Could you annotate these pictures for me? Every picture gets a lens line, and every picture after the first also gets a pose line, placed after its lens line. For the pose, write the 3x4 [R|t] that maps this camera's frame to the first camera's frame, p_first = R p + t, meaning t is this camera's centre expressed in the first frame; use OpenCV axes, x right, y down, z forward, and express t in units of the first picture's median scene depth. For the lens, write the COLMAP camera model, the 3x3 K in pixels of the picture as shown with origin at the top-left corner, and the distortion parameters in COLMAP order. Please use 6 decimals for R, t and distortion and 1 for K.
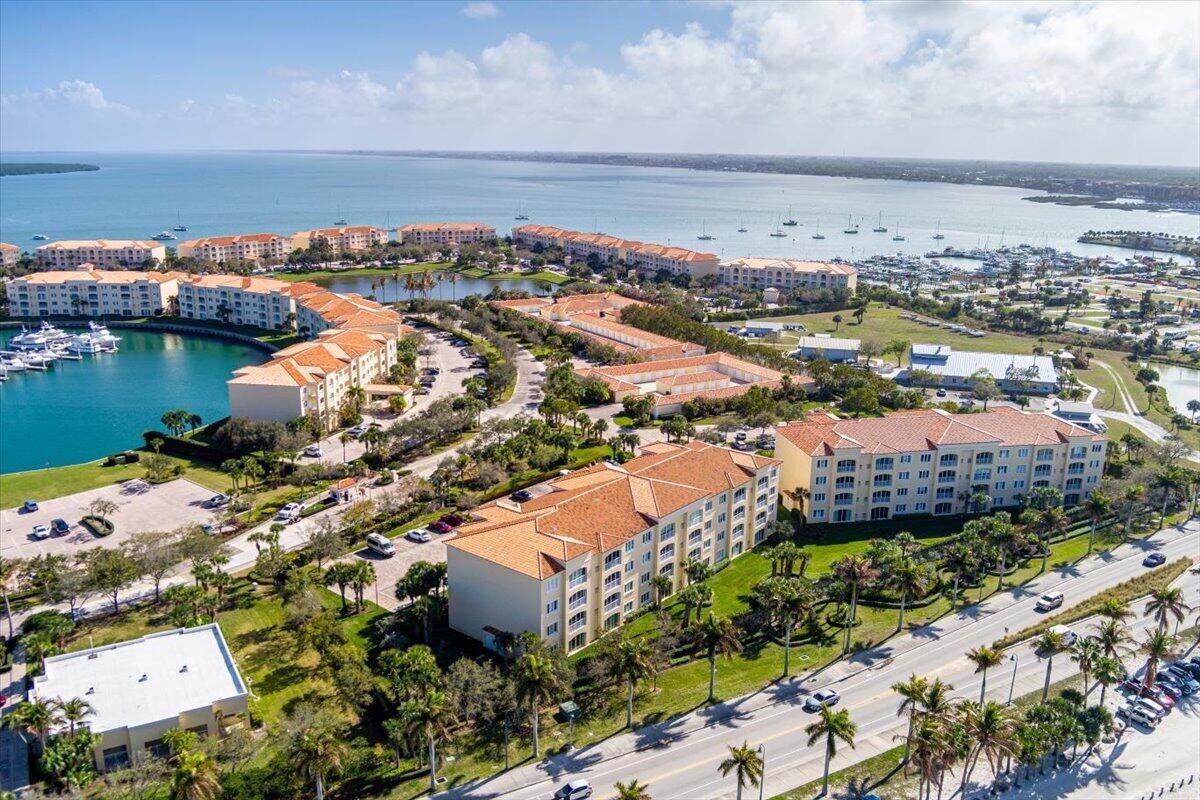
lens RADIAL K [[963.3, 0, 596.0], [0, 963.3, 397.7], [0, 0, 1]] dist [-0.080895, 0.022726]
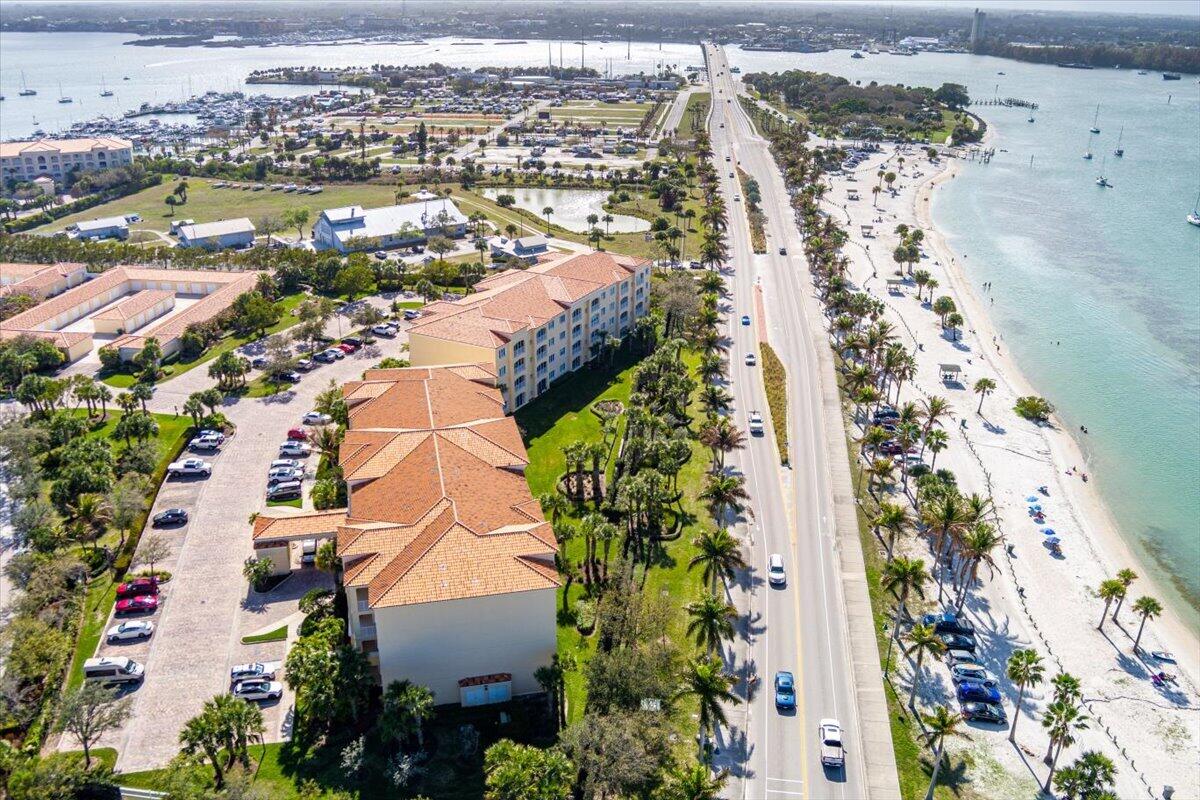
lens RADIAL K [[950.6, 0, 590.7], [0, 950.6, 404.4], [0, 0, 1]] dist [-0.071102, 0.012703]
pose [[0.622415, -0.319524, 0.714496, -0.234046], [0.196633, 0.947433, 0.252402, -0.060415], [-0.757585, -0.016605, 0.652525, 0.201608]]
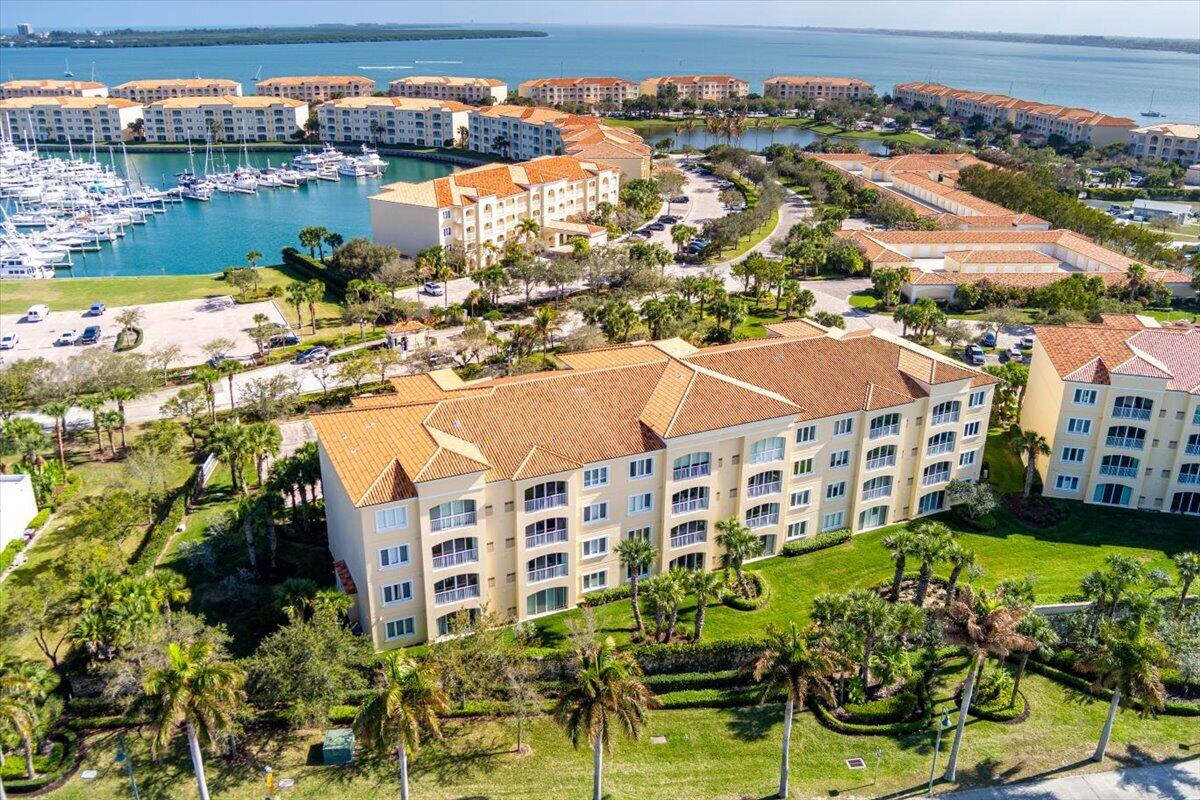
lens RADIAL K [[963.3, 0, 596.0], [0, 963.3, 397.7], [0, 0, 1]] dist [-0.080895, 0.022726]
pose [[0.902594, 0.153737, -0.402106, 0.121902], [-0.105461, 0.984562, 0.139702, 0.014135], [0.417376, -0.083688, 0.904872, 0.236738]]
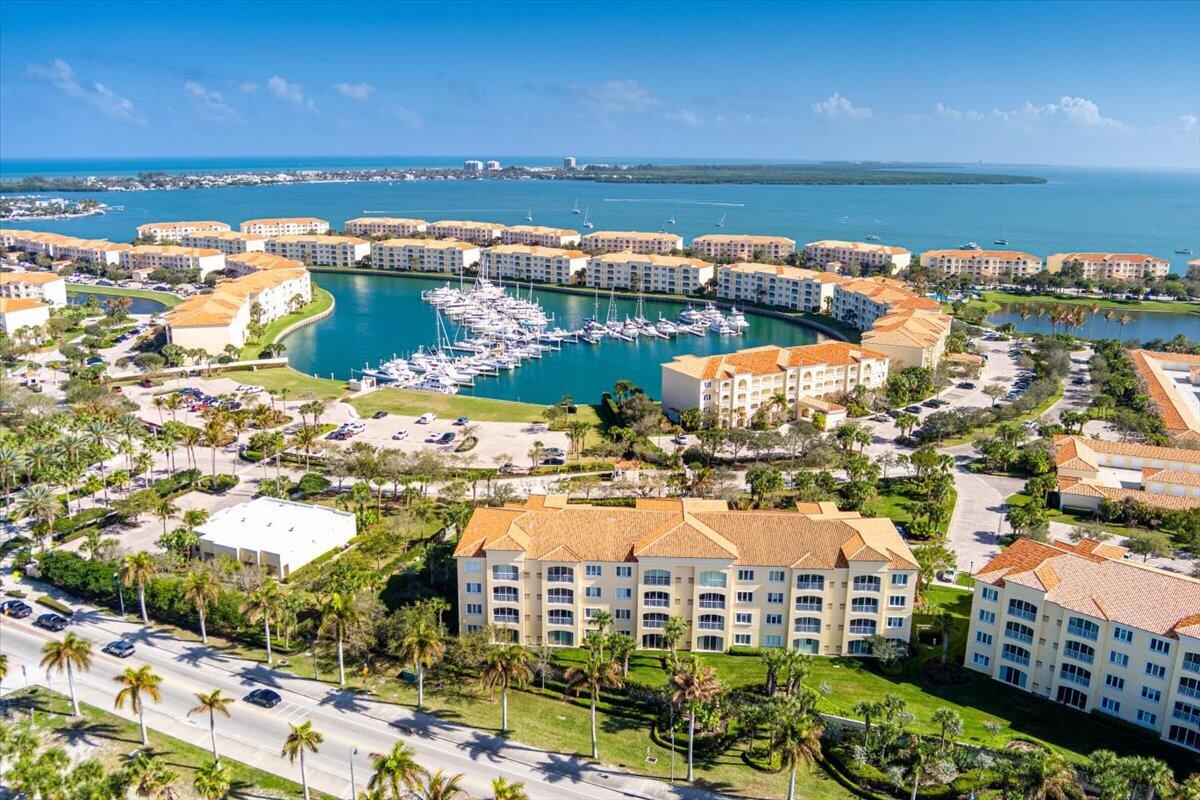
lens RADIAL K [[963.3, 0, 596.0], [0, 963.3, 397.7], [0, 0, 1]] dist [-0.080895, 0.022726]
pose [[0.585926, 0.192385, -0.787197, 0.362705], [-0.204098, 0.975130, 0.086400, -0.046737], [0.784242, 0.110041, 0.610619, 0.190412]]
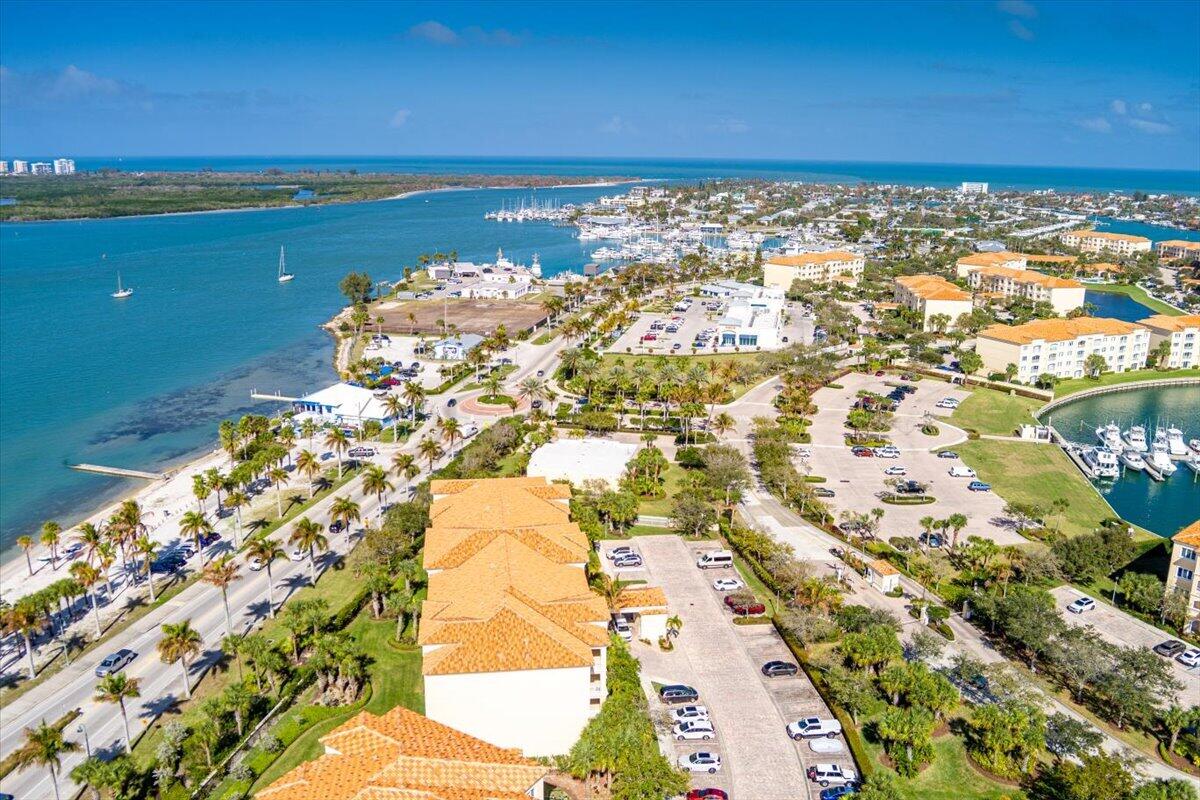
lens RADIAL K [[950.6, 0, 590.7], [0, 950.6, 404.4], [0, 0, 1]] dist [-0.071102, 0.012703]
pose [[-0.685485, 0.166044, -0.708900, 0.308955], [-0.200366, 0.893033, 0.402921, -0.205748], [0.699974, 0.418236, -0.578891, 0.795262]]
